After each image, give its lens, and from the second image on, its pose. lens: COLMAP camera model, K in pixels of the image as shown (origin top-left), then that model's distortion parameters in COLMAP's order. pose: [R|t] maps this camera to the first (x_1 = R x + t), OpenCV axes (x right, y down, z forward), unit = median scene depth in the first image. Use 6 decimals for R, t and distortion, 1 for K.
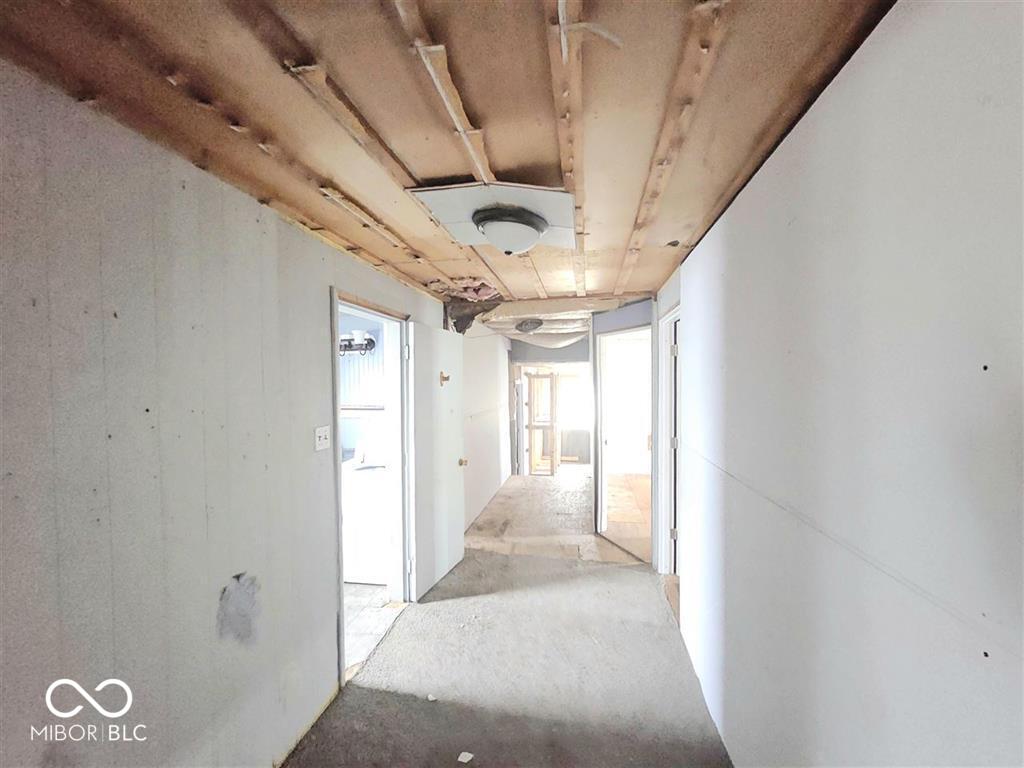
lens RADIAL K [[419.1, 0, 512.4], [0, 419.1, 383.2], [0, 0, 1]] dist [-0.004627, 0.000997]
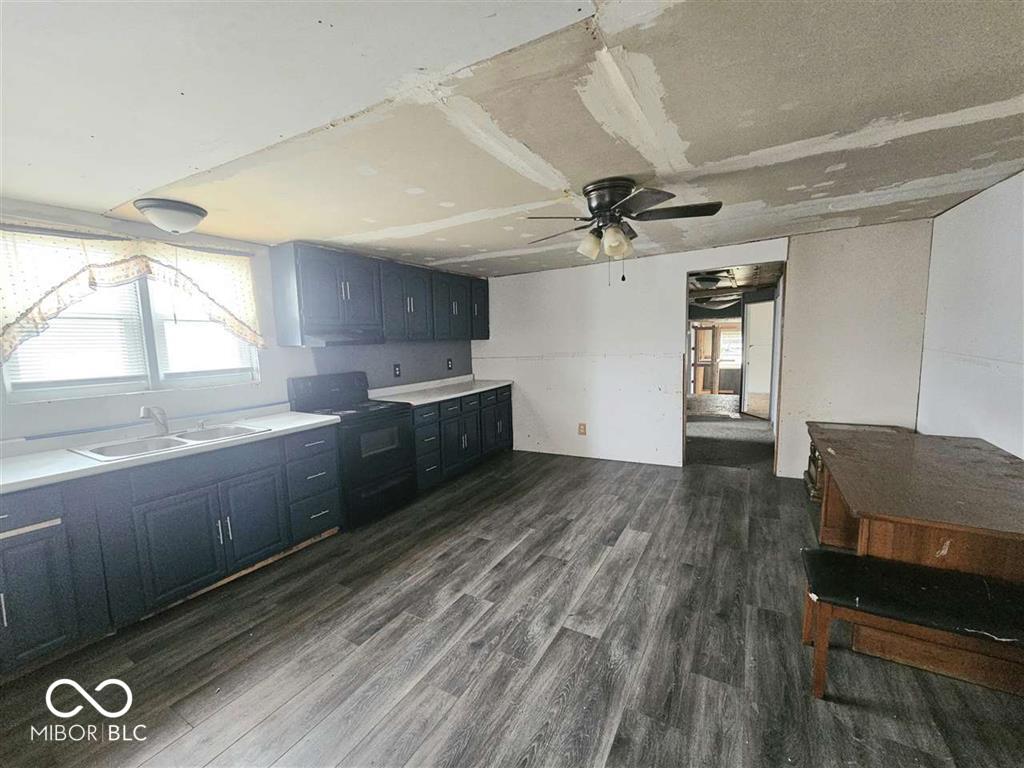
lens RADIAL K [[419.1, 0, 511.0], [0, 419.1, 385.7], [0, 0, 1]] dist [-0.004627, 0.000997]
pose [[0.942717, 0.018063, -0.333104, -0.077276], [0.017991, 0.994327, 0.104834, 0.016520], [0.333107, -0.104822, 0.937044, -0.579680]]
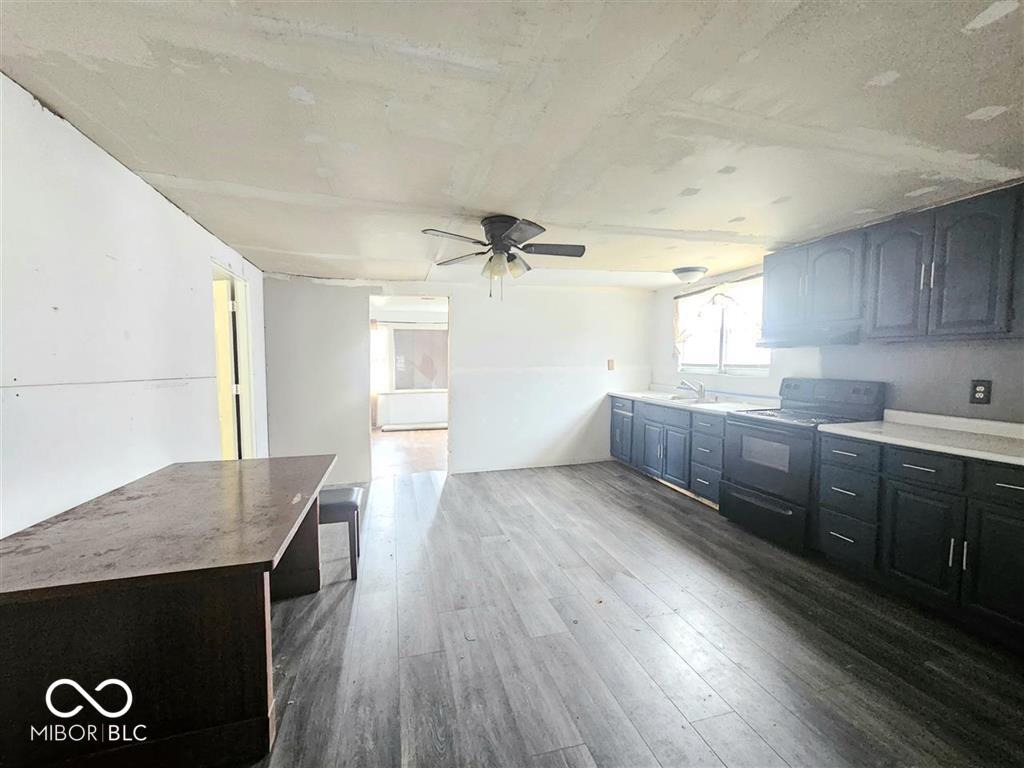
lens RADIAL K [[419.1, 0, 508.3], [0, 419.1, 384.7], [0, 0, 1]] dist [-0.004627, 0.000997]
pose [[-0.898051, 0.030830, -0.438809, 0.218484], [-0.000692, 0.997441, 0.071494, 0.039841], [0.439890, 0.064509, -0.895732, 0.971269]]
